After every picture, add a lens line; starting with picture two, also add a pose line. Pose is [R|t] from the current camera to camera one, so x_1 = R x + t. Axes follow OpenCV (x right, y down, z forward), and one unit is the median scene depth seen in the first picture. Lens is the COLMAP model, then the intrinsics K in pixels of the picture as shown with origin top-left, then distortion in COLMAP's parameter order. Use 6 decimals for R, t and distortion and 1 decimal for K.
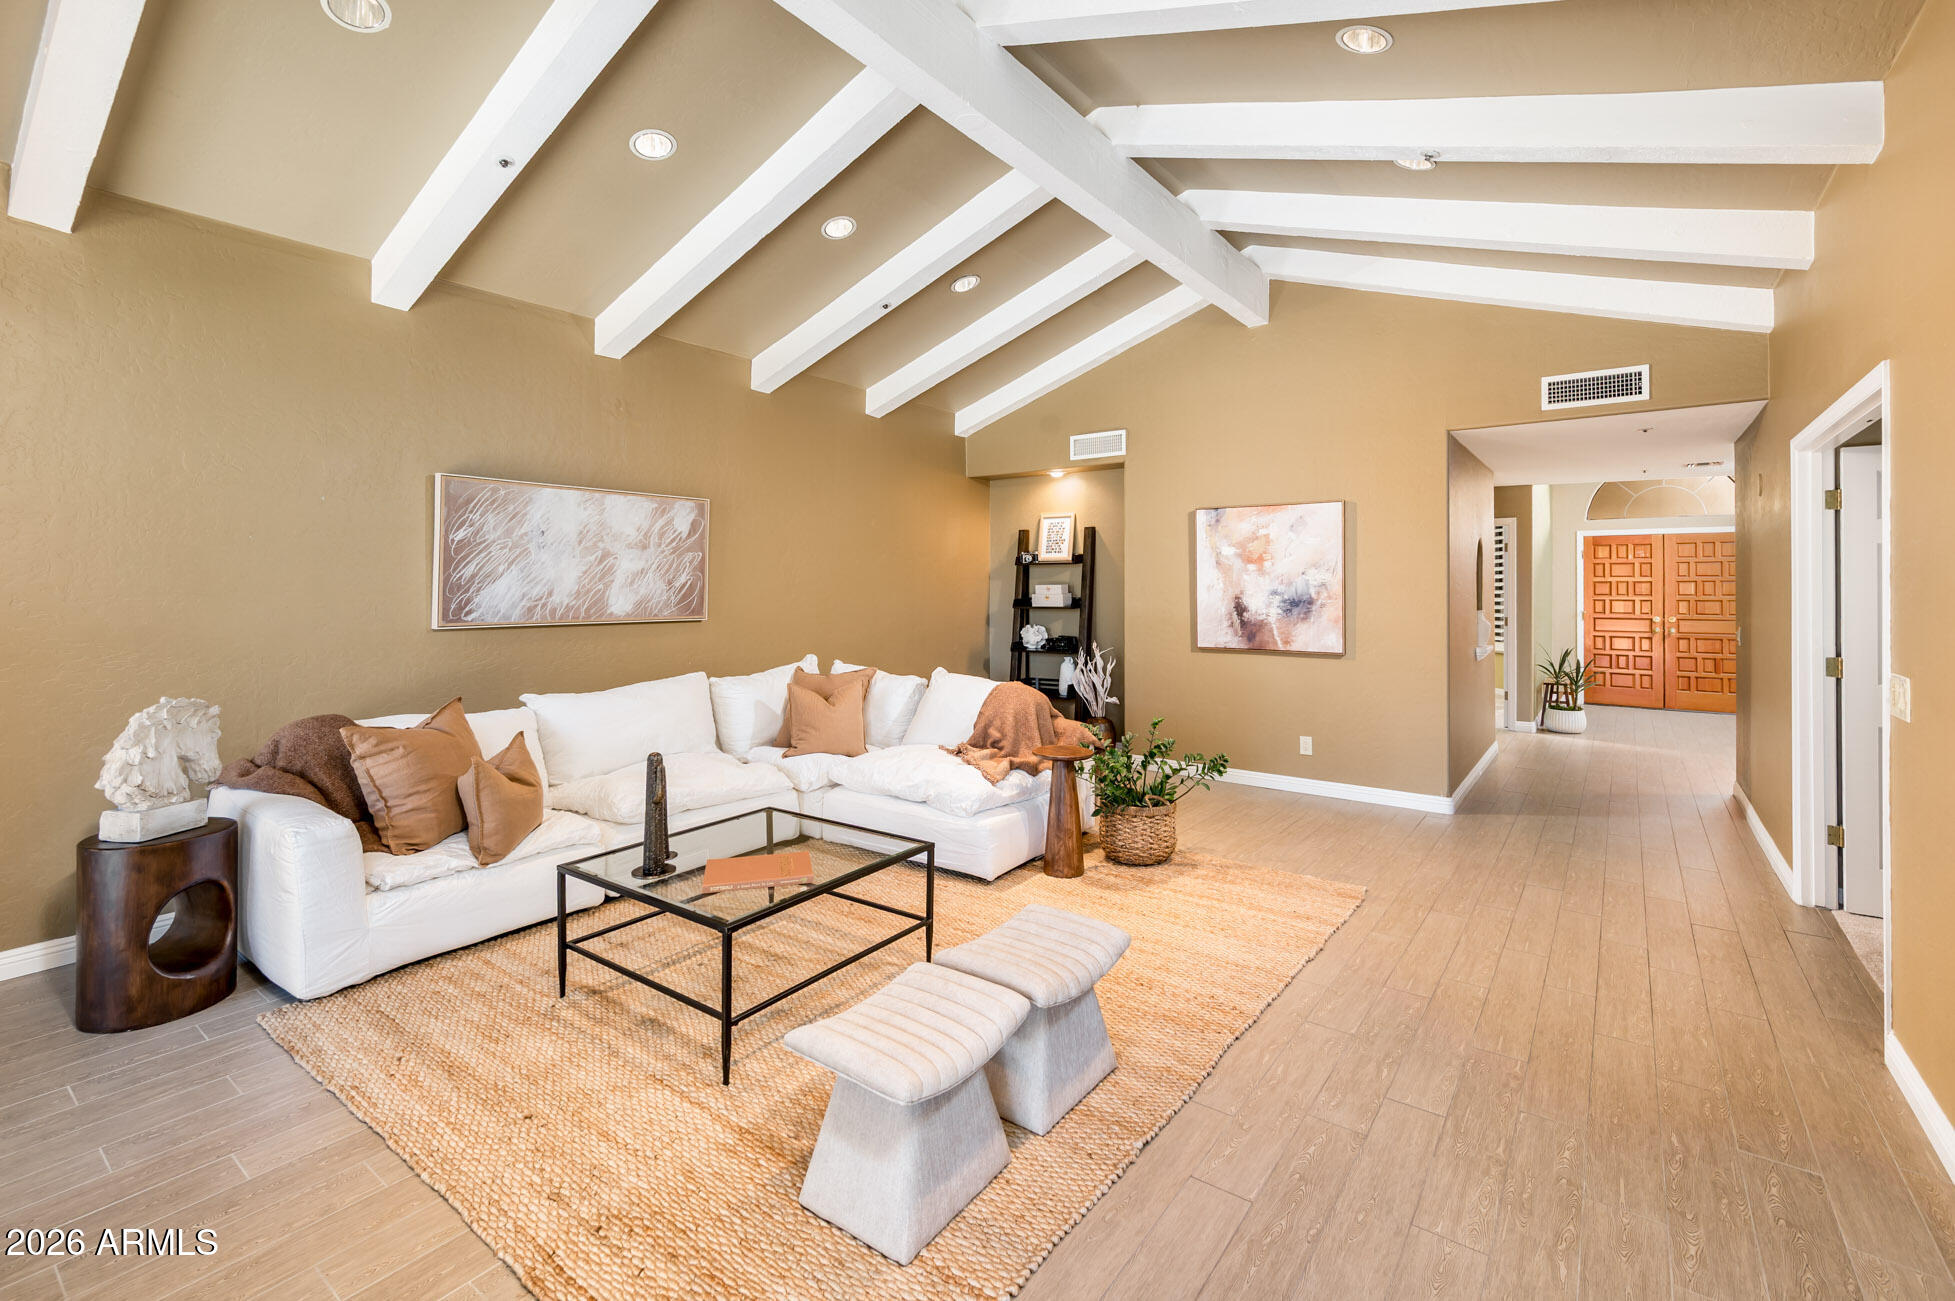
lens RADIAL K [[872.8, 0, 978.8], [0, 872.8, 581.4], [0, 0, 1]] dist [-0.000662, -0.000025]
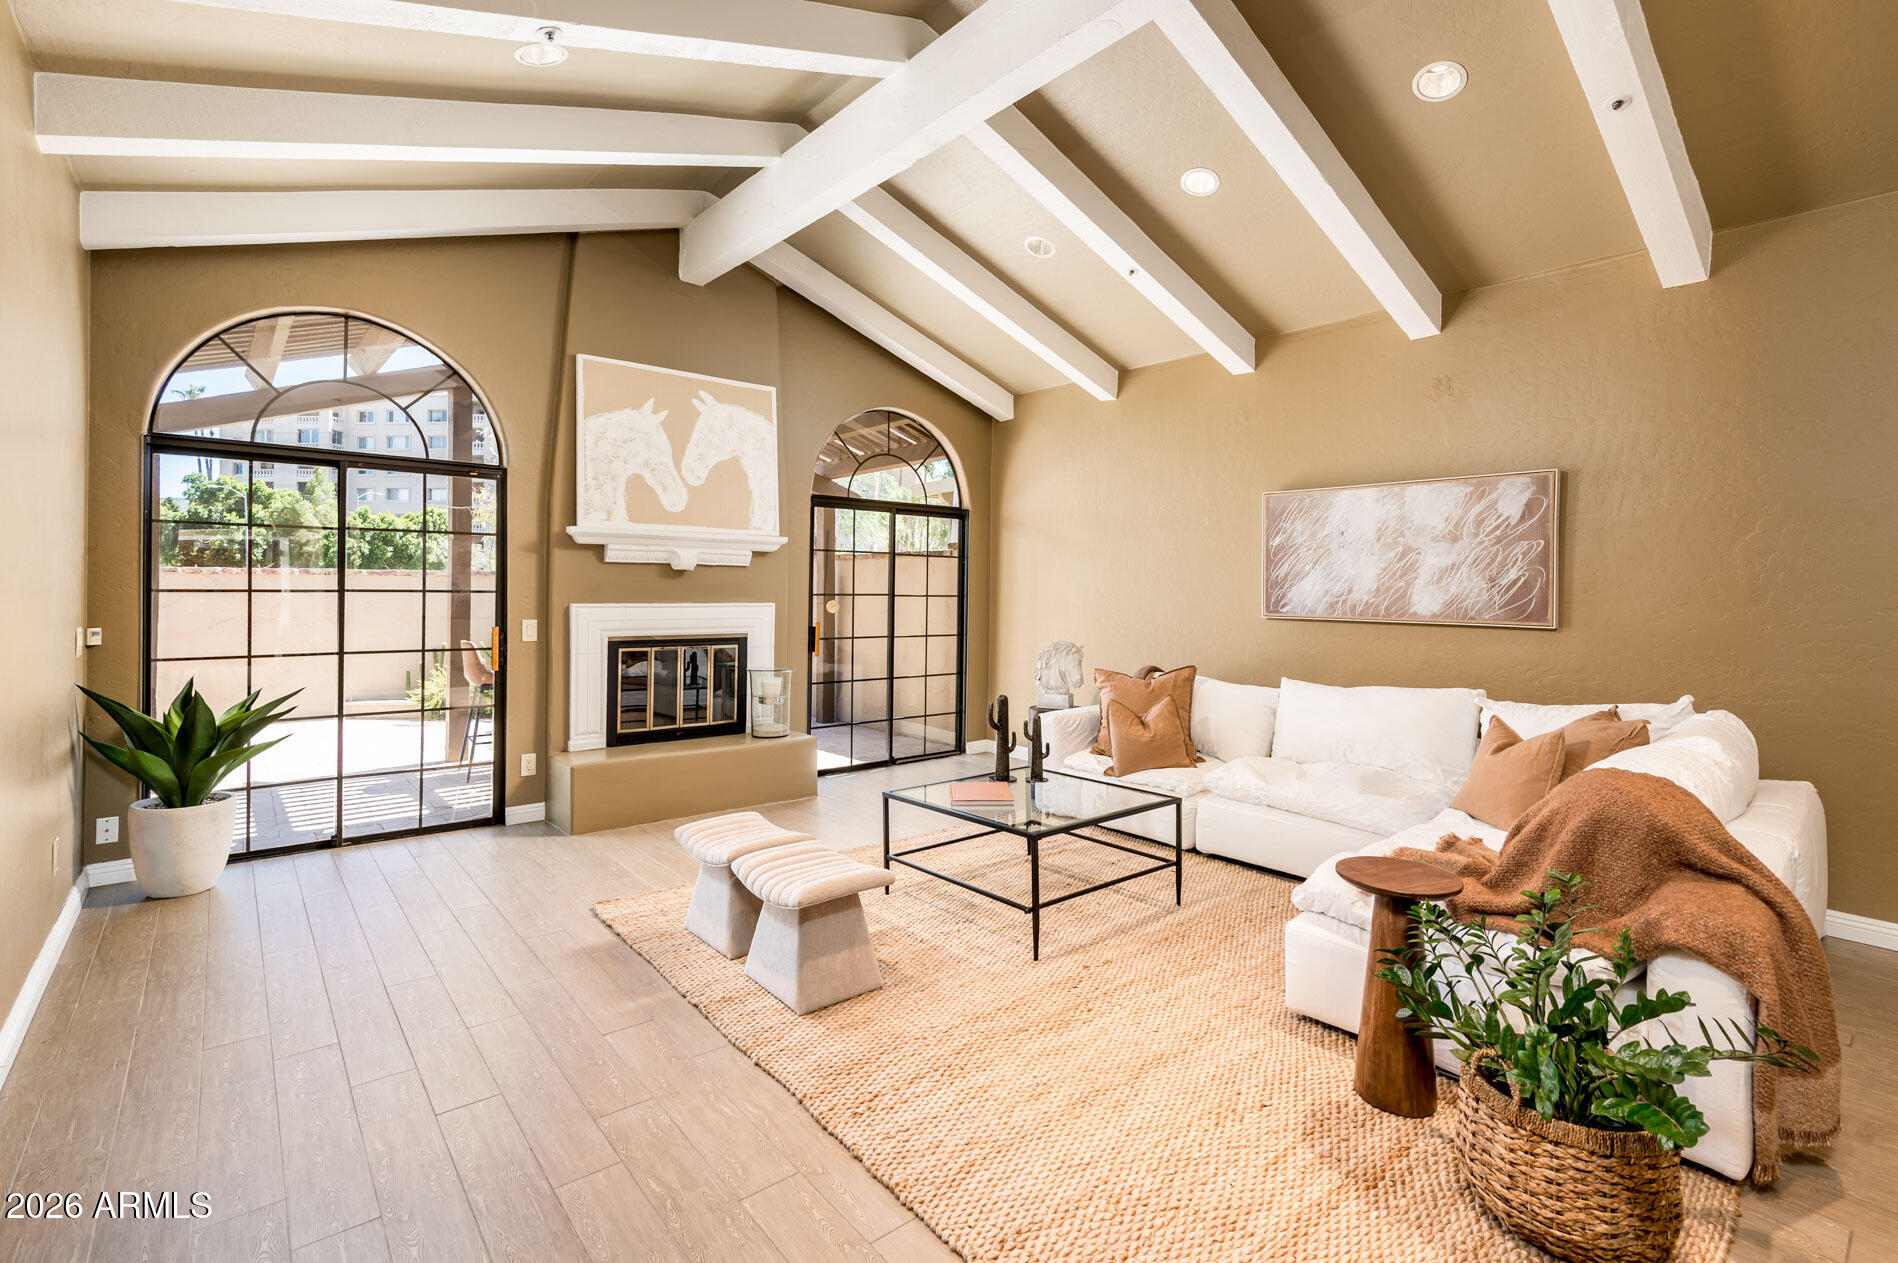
lens RADIAL K [[862.7, 0, 953.7], [0, 862.7, 592.8], [0, 0, 1]] dist [-0.000749, -0.000036]
pose [[-0.228560, 0.000421, -0.973530, 0.611919], [-0.007960, 0.999966, 0.002302, 0.017726], [0.973497, 0.008275, -0.228549, 0.761365]]
